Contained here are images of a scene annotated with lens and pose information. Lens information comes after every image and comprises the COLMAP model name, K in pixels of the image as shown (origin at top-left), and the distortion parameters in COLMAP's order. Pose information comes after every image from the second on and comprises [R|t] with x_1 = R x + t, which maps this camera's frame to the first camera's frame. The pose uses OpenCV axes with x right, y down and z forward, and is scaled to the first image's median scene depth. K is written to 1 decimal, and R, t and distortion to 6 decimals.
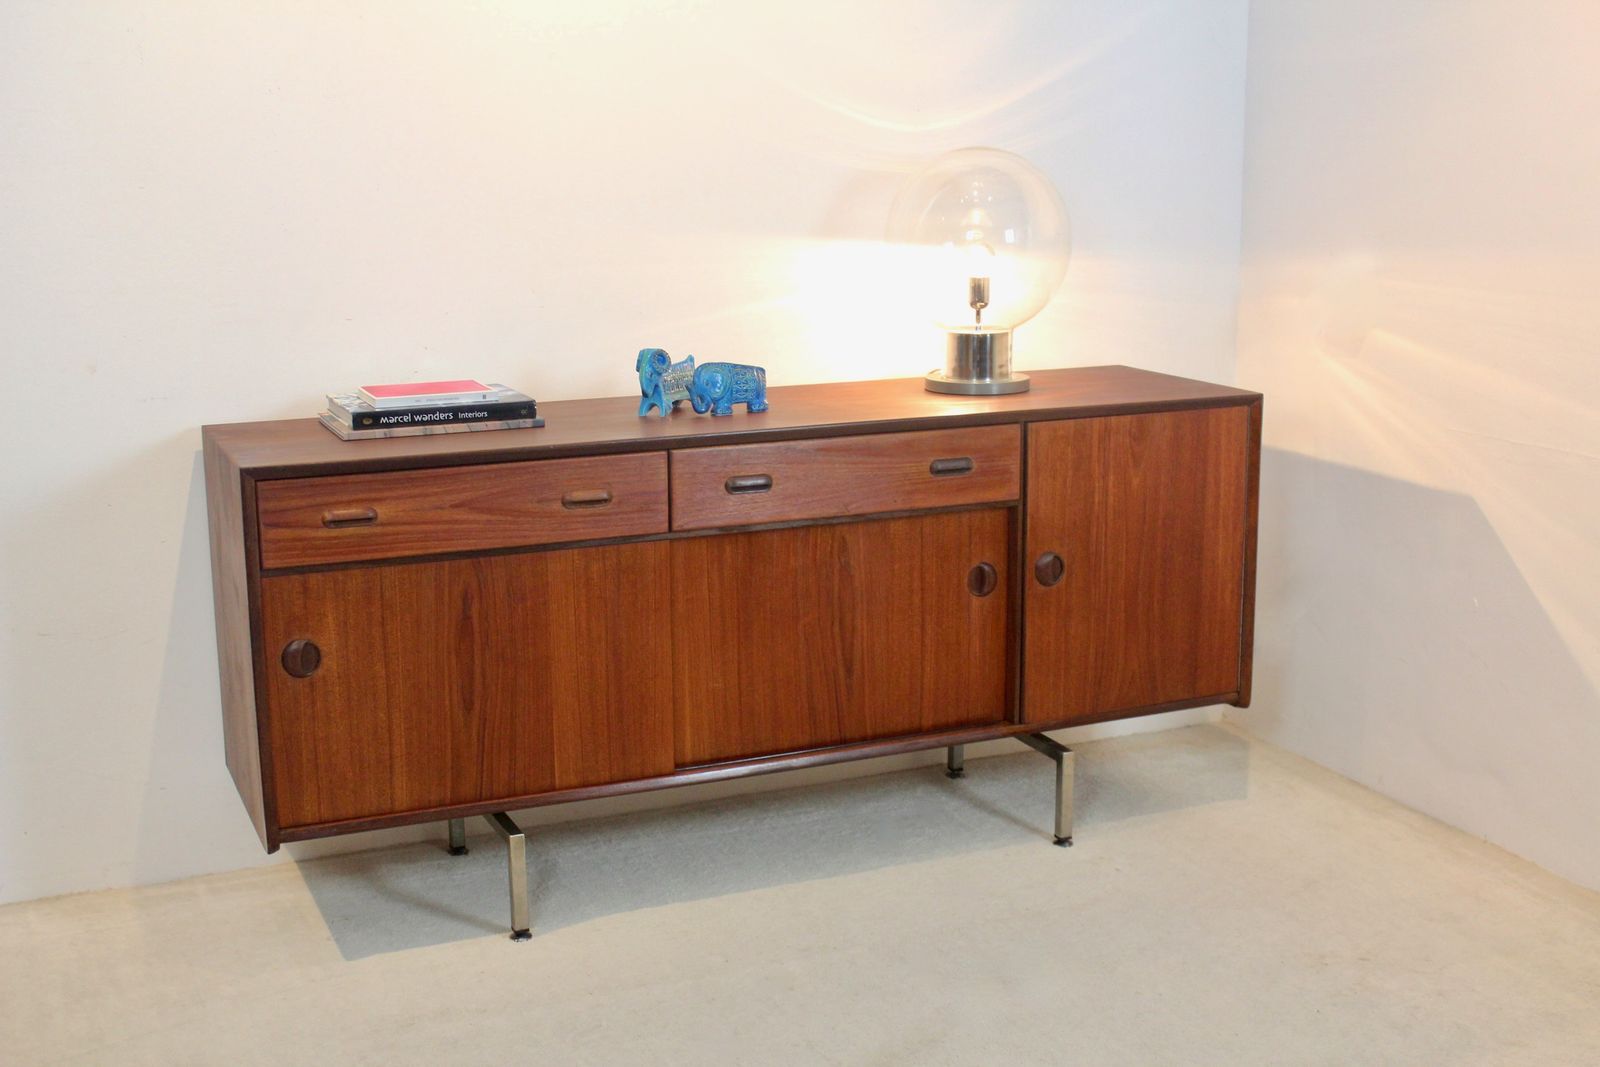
lens RADIAL K [[1861.5, 0, 782.5], [0, 1861.5, 505.1], [0, 0, 1]] dist [-0.094415, 0.000000]
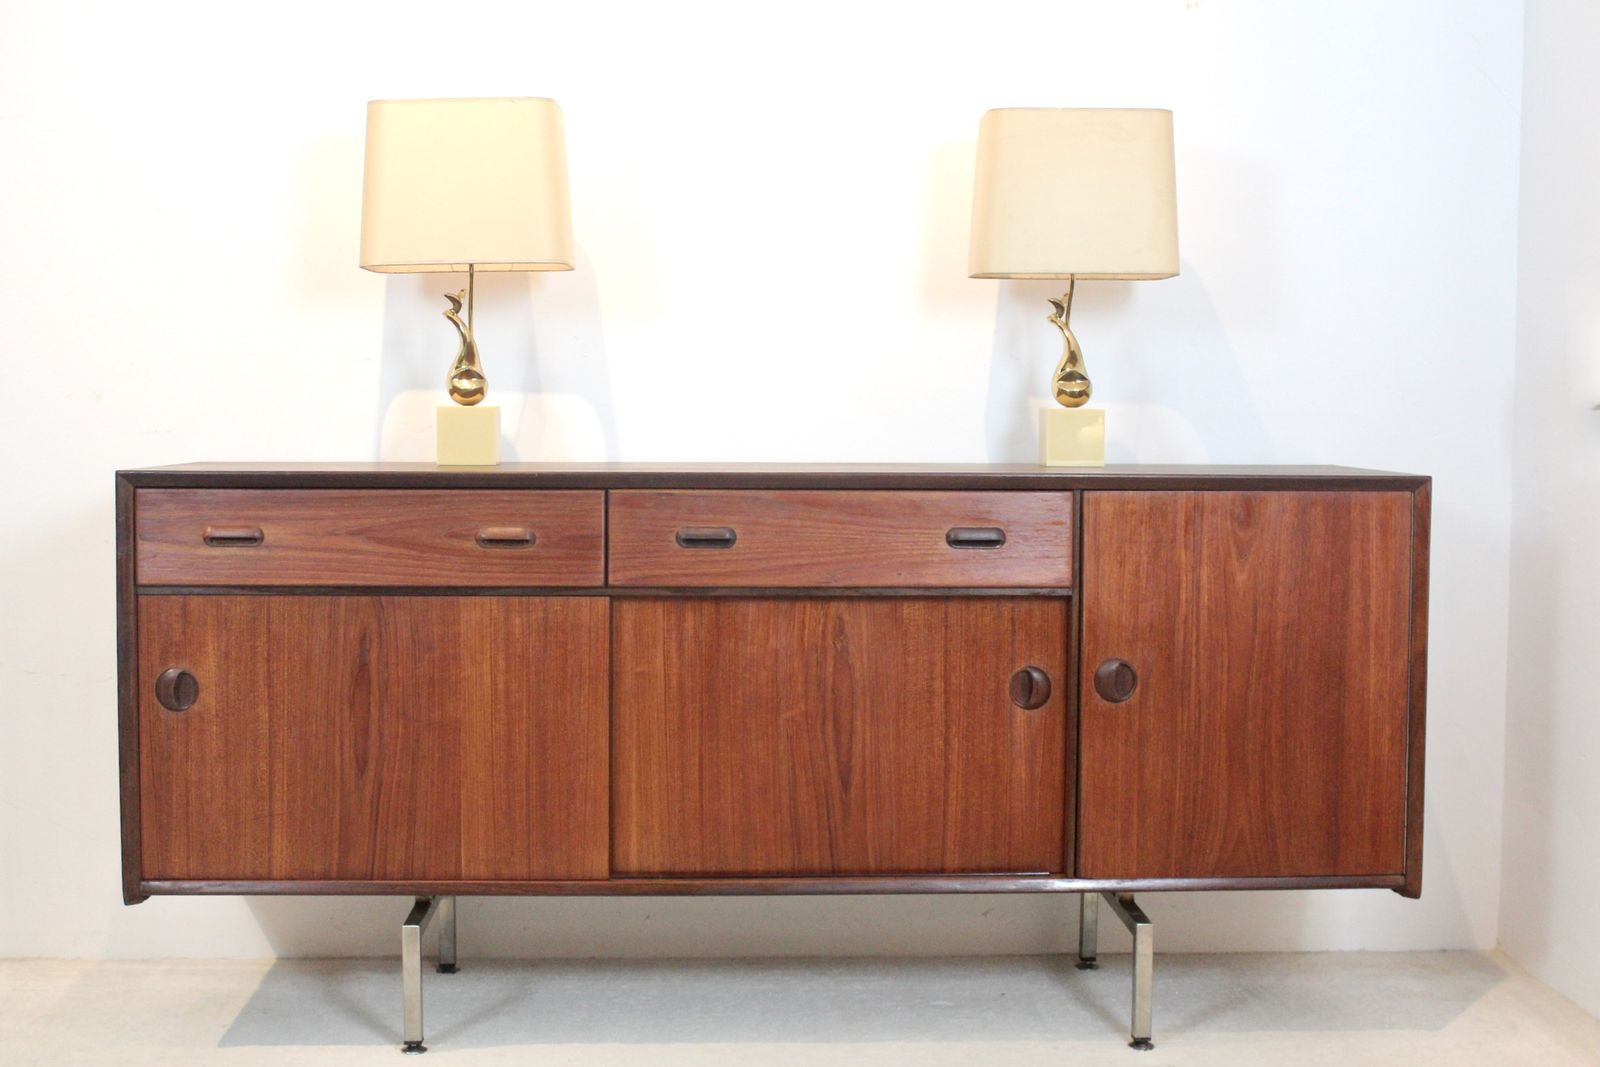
lens RADIAL K [[2142.0, 0, 807.1], [0, 2142.0, 525.2], [0, 0, 1]] dist [-0.066041, 0.000000]
pose [[0.938701, 0.037105, -0.342730, 0.343231], [-0.080176, 0.990427, -0.112368, 0.085075], [0.335279, 0.132958, 0.932690, 0.104106]]
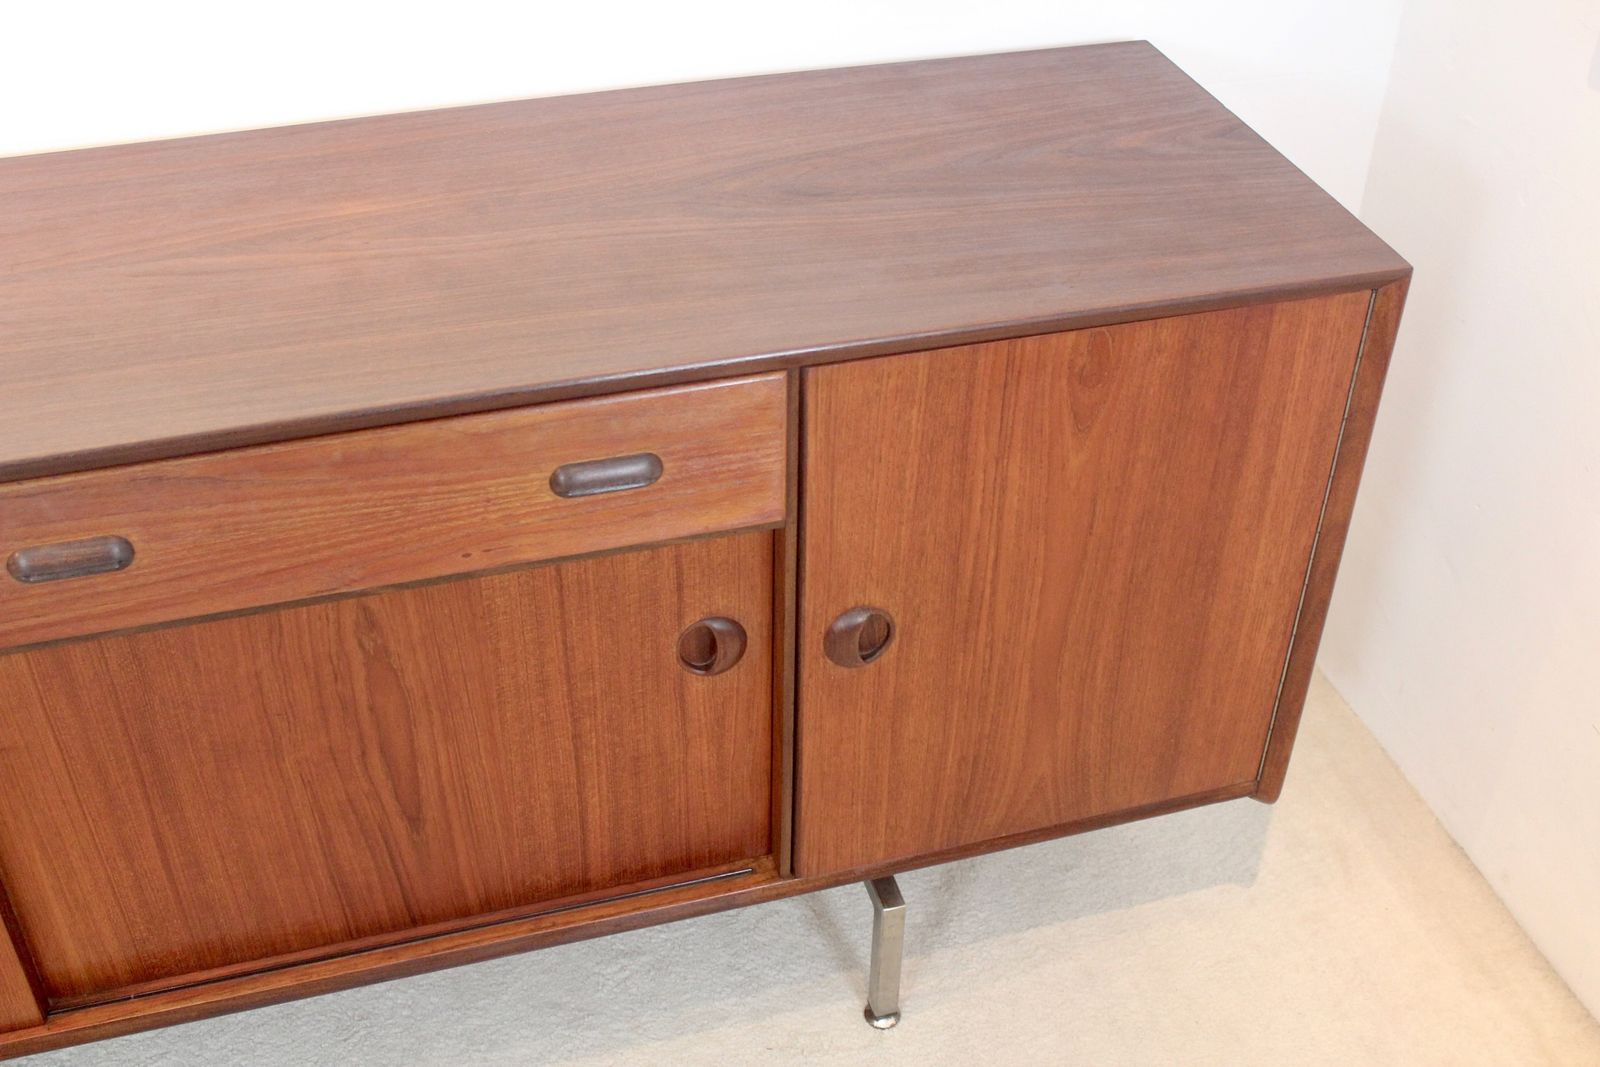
lens RADIAL K [[1742.7, 0, 803.7], [0, 1742.7, 531.9], [0, 0, 1]] dist [-0.091495, 0.000000]
pose [[0.993157, 0.089426, -0.075115, 0.166898], [-0.047255, 0.895884, 0.441768, -0.186984], [0.106800, -0.435196, 0.893979, 0.648342]]
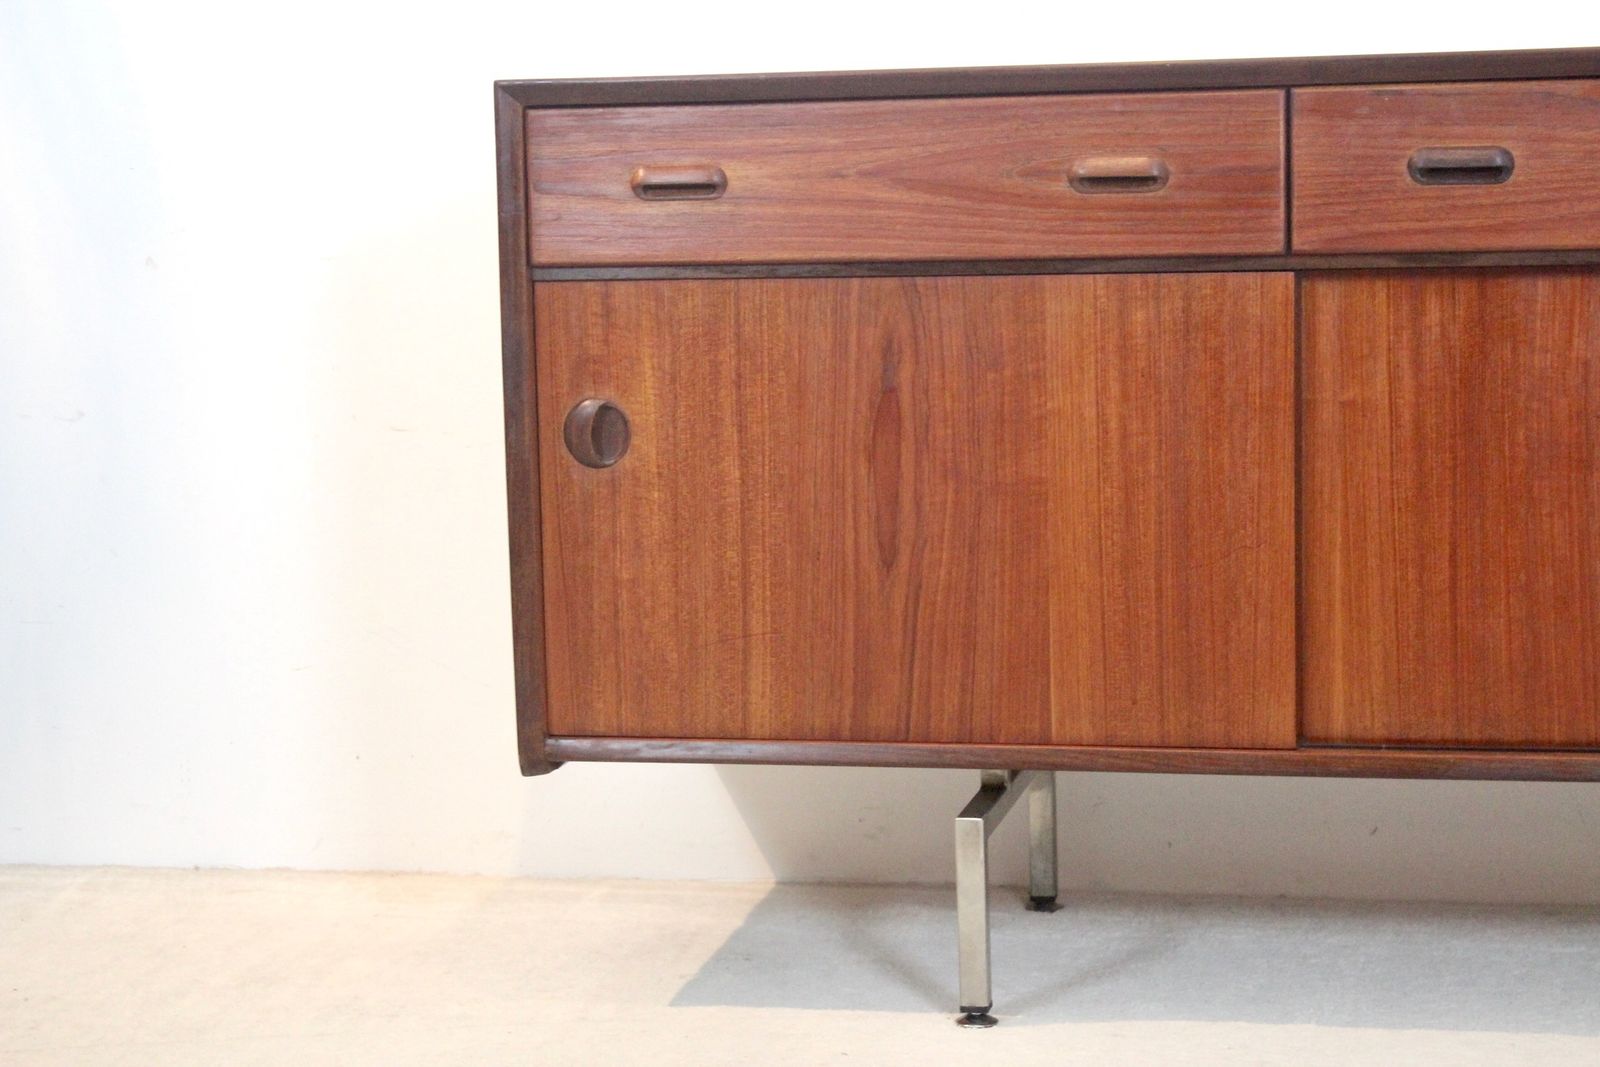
lens RADIAL K [[3249.8, 0, 797.1], [0, 3249.8, 524.3], [0, 0, 1]] dist [0.018301, 0.000000]
pose [[0.814425, 0.059670, -0.577193, 0.326829], [-0.093273, 0.995226, -0.028723, 0.118945], [0.572723, 0.077229, 0.816103, 0.197831]]
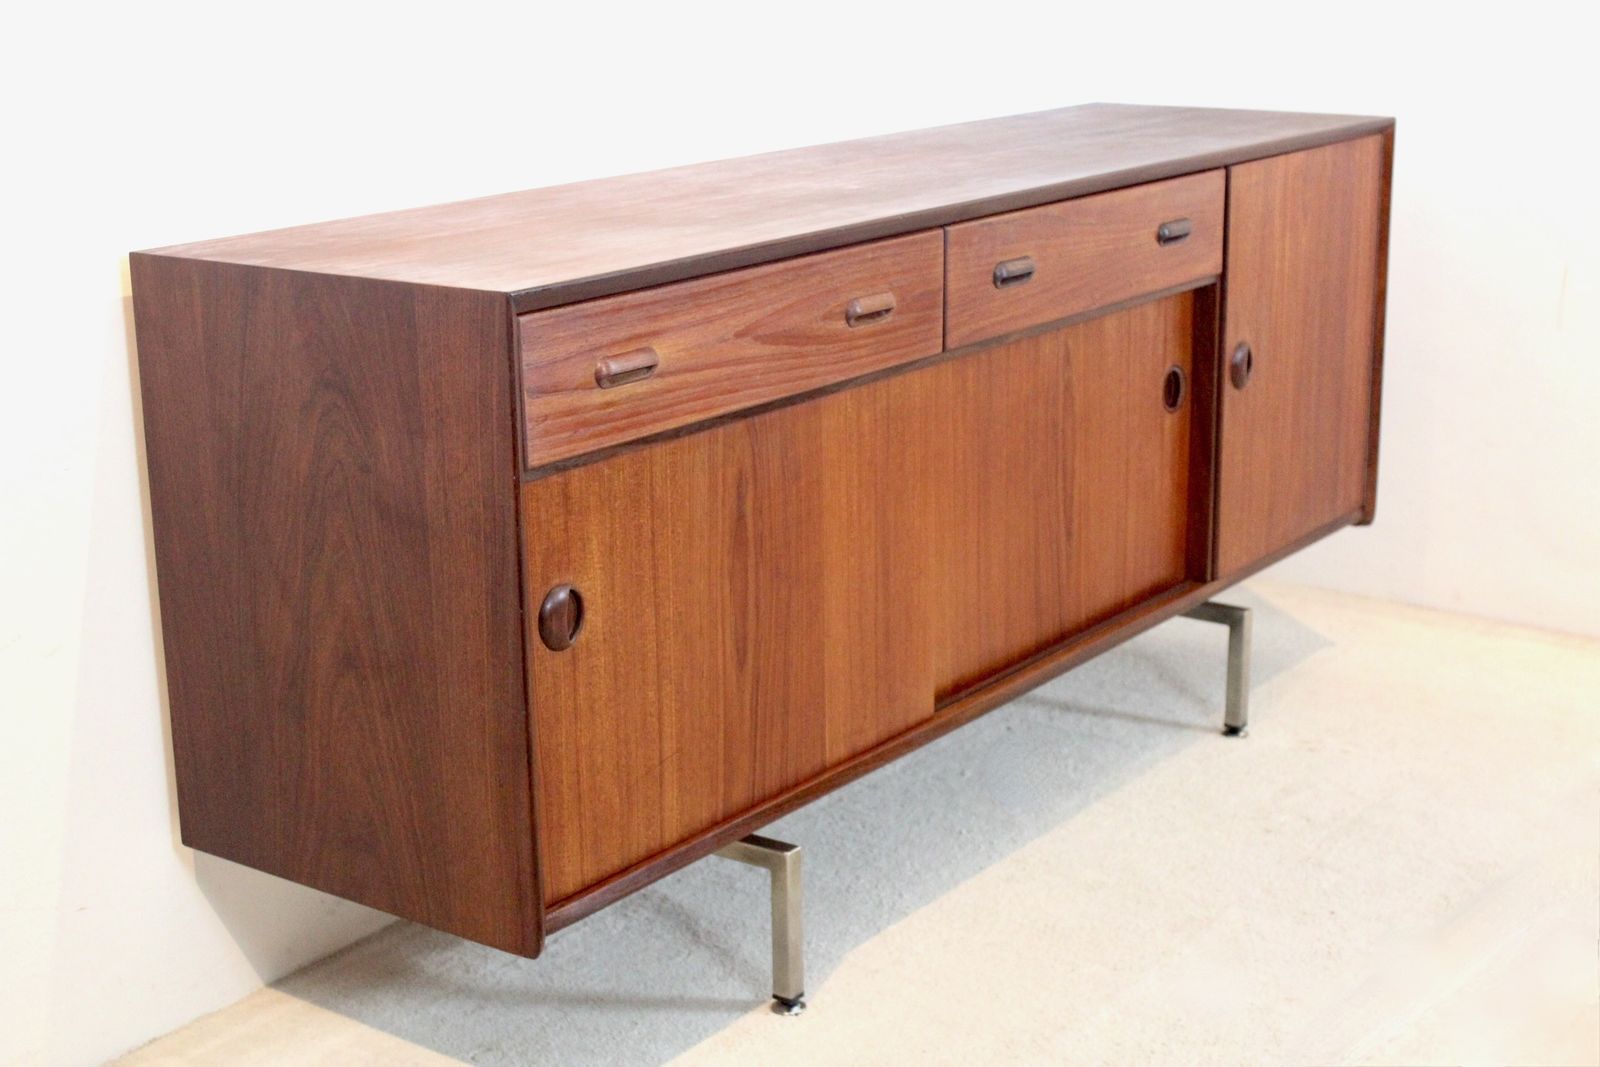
lens RADIAL K [[2375.9, 0, 805.7], [0, 2375.9, 537.2], [0, 0, 1]] dist [-0.045684, 0.000000]
pose [[0.861686, -0.132967, 0.489711, -0.495849], [0.098912, 0.990559, 0.094915, -0.005029], [-0.497708, -0.033348, 0.866703, 0.277239]]
